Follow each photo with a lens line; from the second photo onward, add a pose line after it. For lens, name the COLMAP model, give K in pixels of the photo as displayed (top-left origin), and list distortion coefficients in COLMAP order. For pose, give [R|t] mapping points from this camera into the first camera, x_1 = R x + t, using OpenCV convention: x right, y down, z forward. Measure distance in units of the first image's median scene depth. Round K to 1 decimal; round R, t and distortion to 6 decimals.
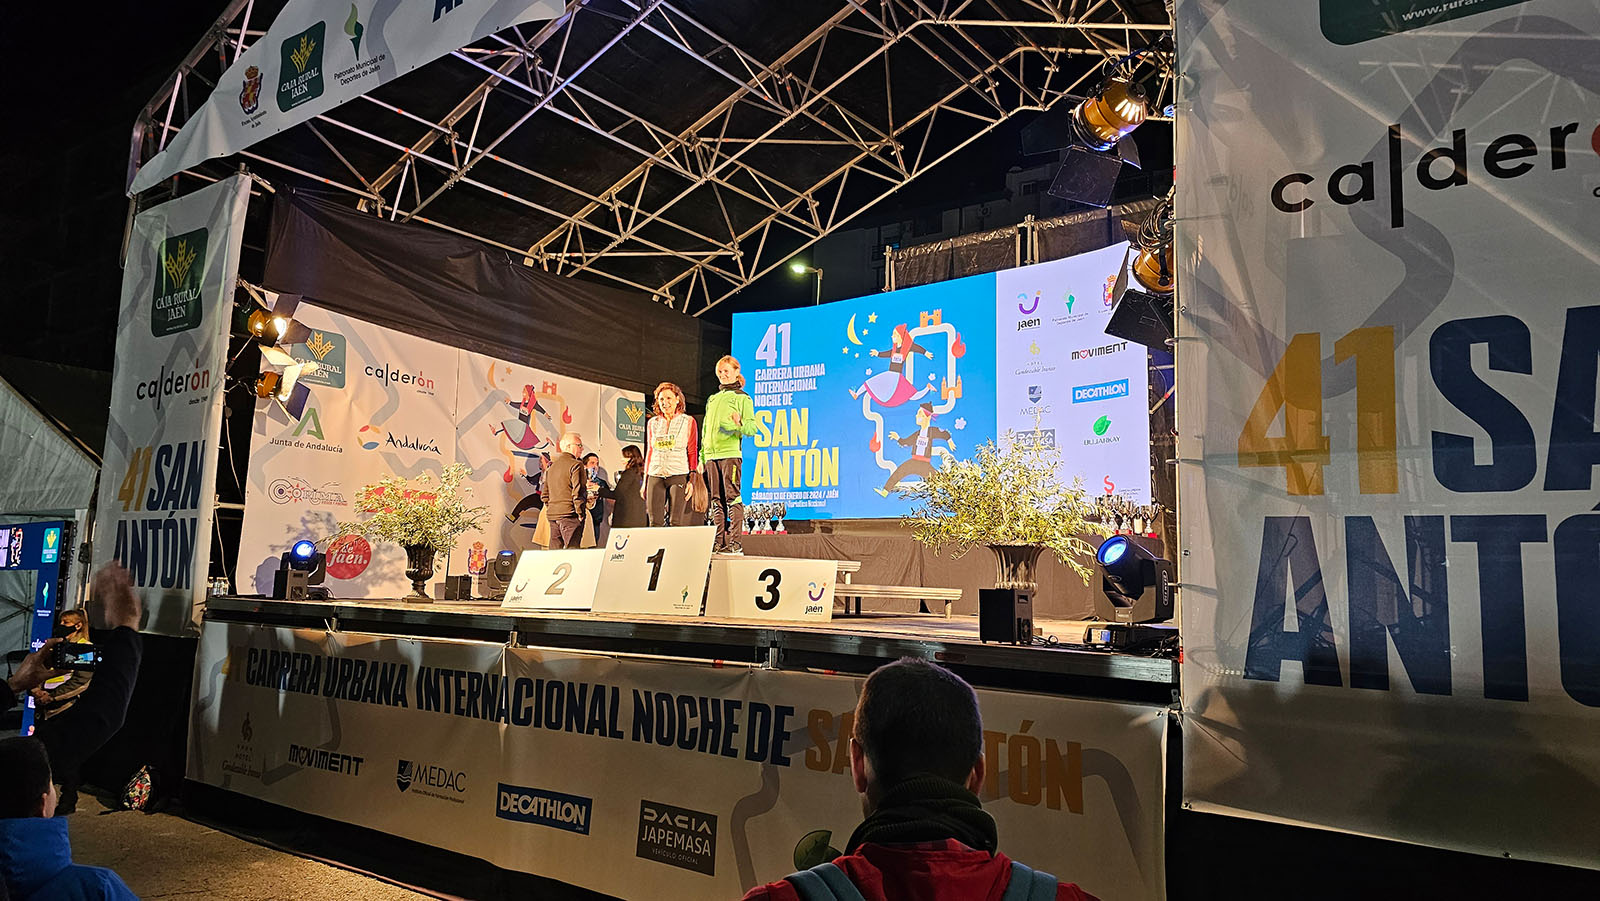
lens RADIAL K [[1058.4, 0, 770.0], [0, 1058.4, 457.7], [0, 0, 1]] dist [0.075387, -0.079489]
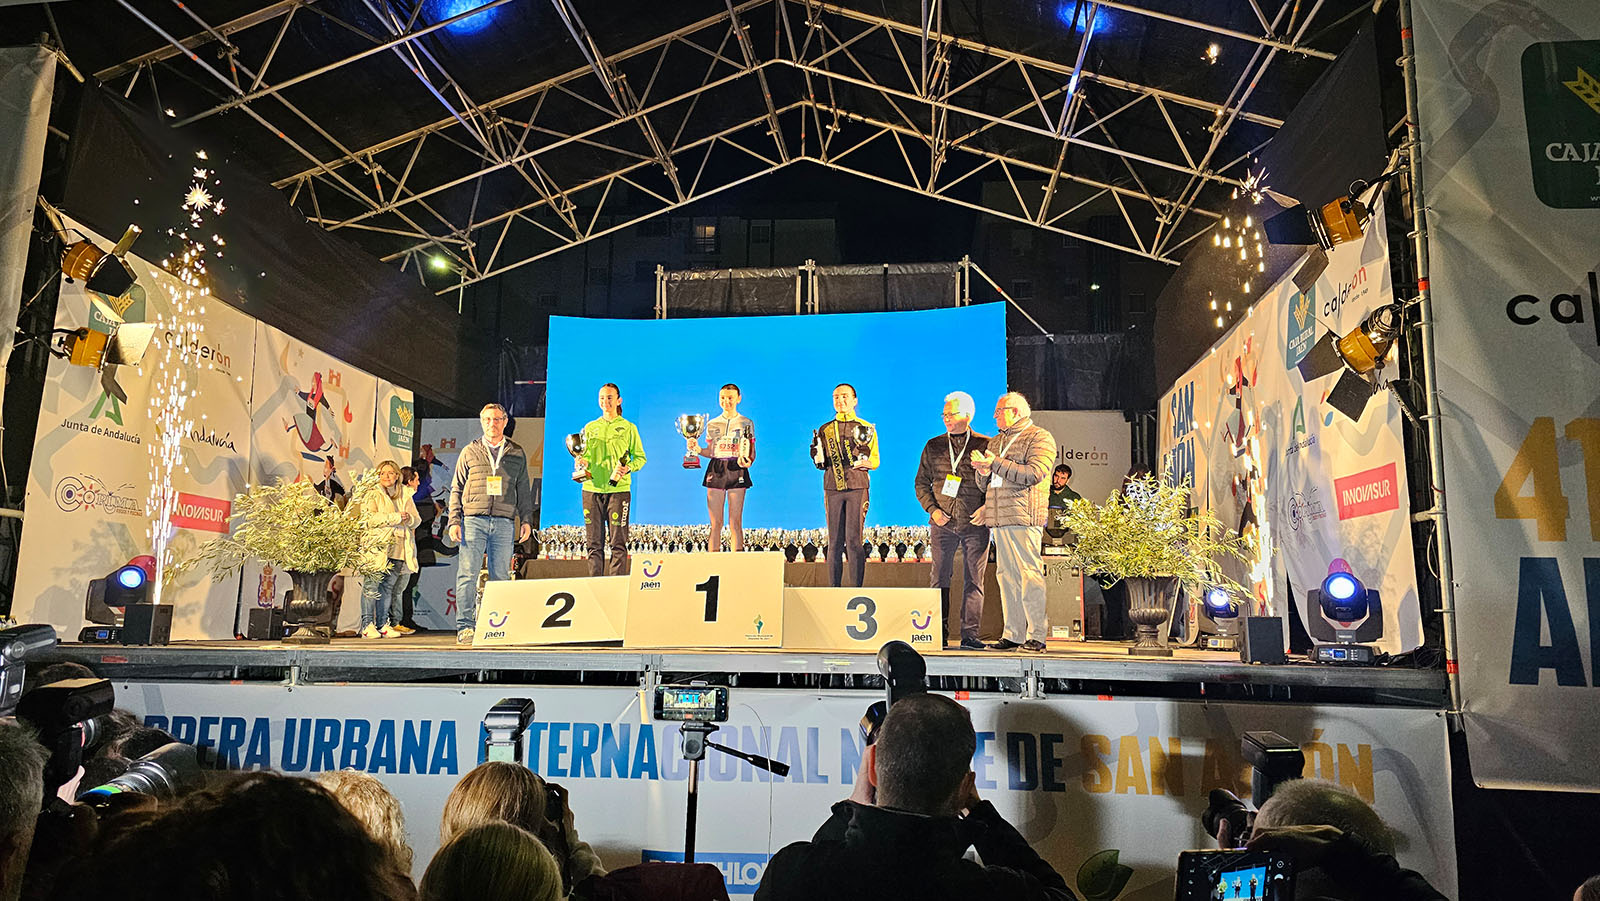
lens RADIAL K [[1058.4, 0, 786.0], [0, 1058.4, 453.1], [0, 0, 1]] dist [0.075387, -0.079489]
pose [[0.858722, 0.059342, 0.508995, -0.360672], [-0.047601, 0.998215, -0.036071, 0.006524], [-0.510227, 0.006747, 0.860013, 0.118729]]
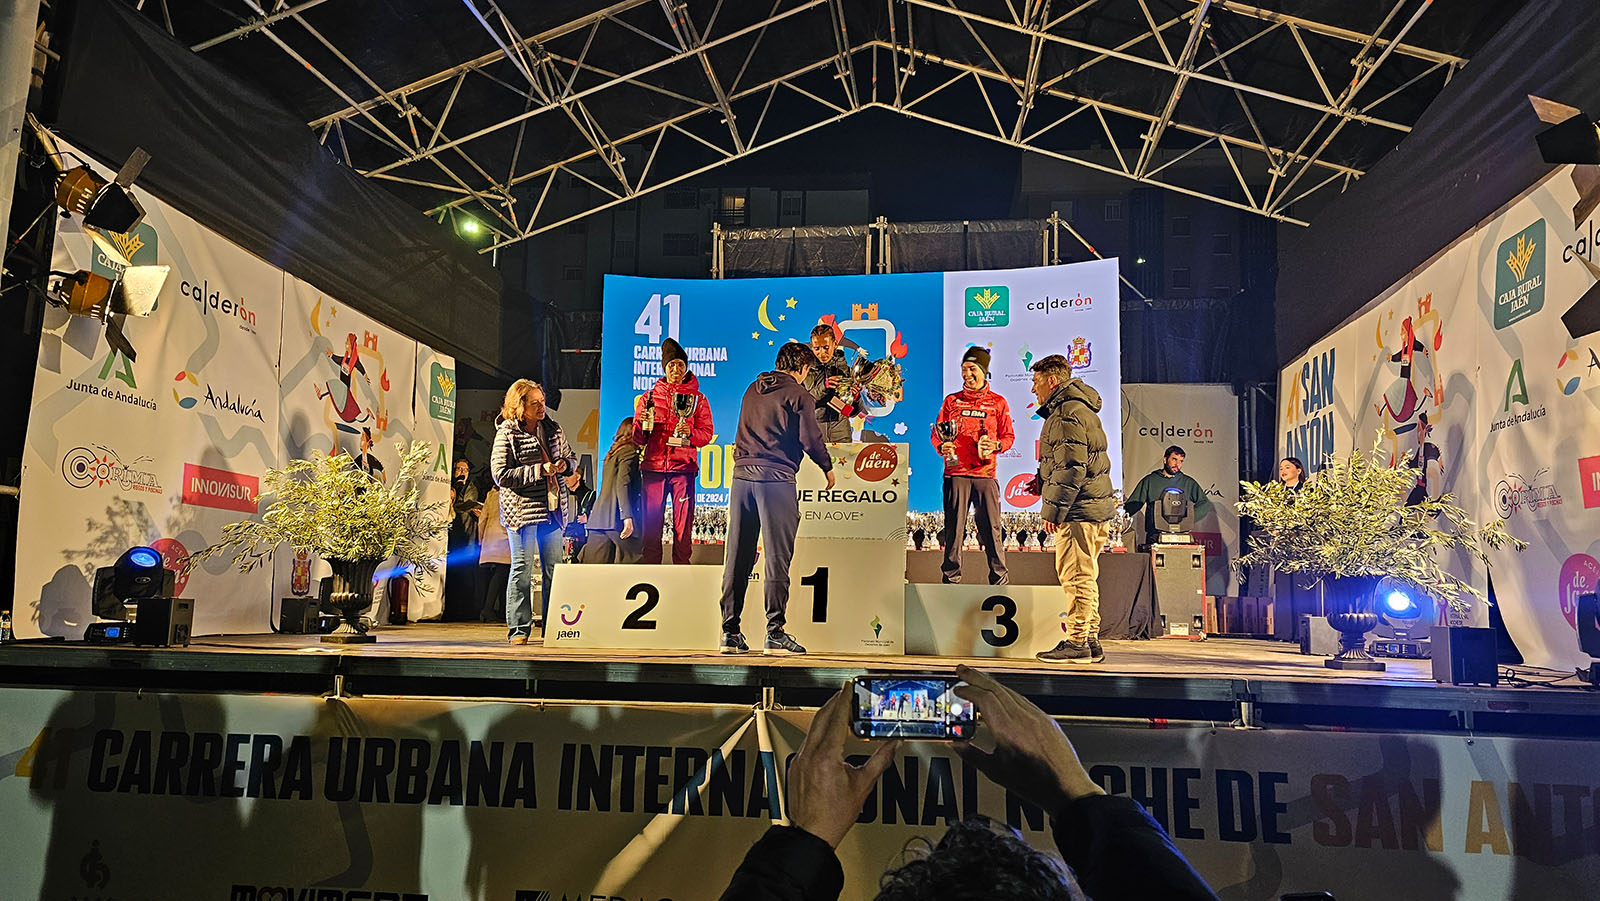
lens RADIAL K [[1058.4, 0, 791.4], [0, 1058.4, 470.8], [0, 0, 1]] dist [0.075387, -0.079489]
pose [[0.864991, 0.045869, 0.499687, -0.356311], [-0.053241, 0.998582, 0.000498, 0.009804], [-0.498955, -0.027034, 0.866206, 0.228508]]
